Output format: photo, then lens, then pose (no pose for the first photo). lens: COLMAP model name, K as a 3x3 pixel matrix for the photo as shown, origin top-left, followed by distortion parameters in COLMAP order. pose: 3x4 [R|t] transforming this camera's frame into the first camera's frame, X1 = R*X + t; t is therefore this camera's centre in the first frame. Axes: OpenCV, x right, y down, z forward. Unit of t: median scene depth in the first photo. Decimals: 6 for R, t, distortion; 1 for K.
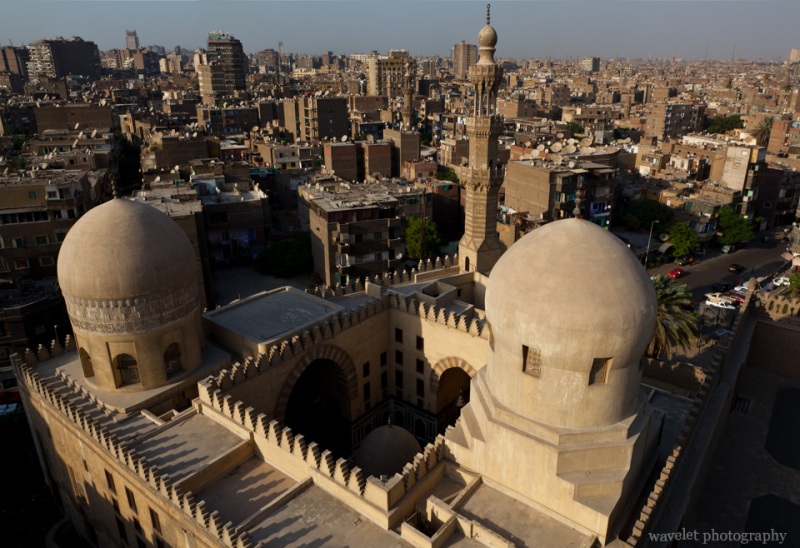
lens RADIAL K [[540.2, 0, 400.0], [0, 540.2, 274.0], [0, 0, 1]] dist [-0.020292, 0.000049]
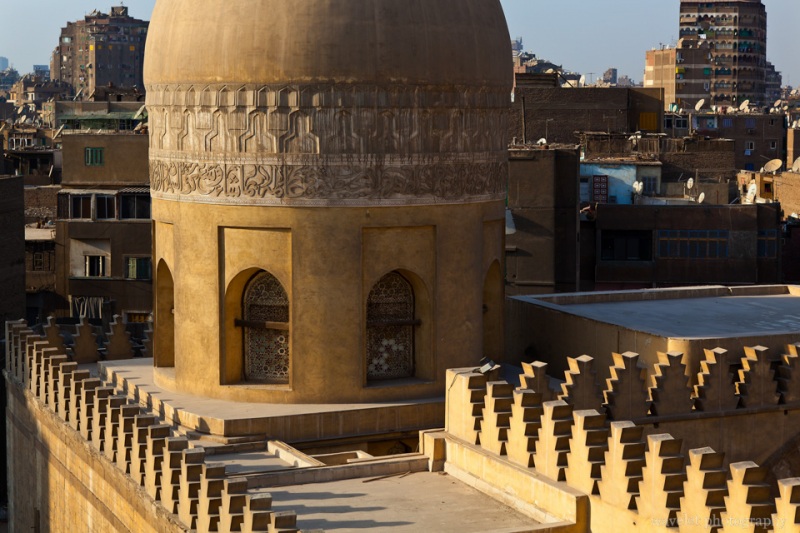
lens RADIAL K [[1513.7, 0, 400.0], [0, 1513.7, 266.5], [0, 0, 1]] dist [-0.024159, -0.162340]
pose [[0.875750, 0.035397, -0.481465, 0.006085], [-0.166514, 0.958254, -0.232428, 0.348531], [0.453139, 0.283719, 0.845085, 0.259636]]
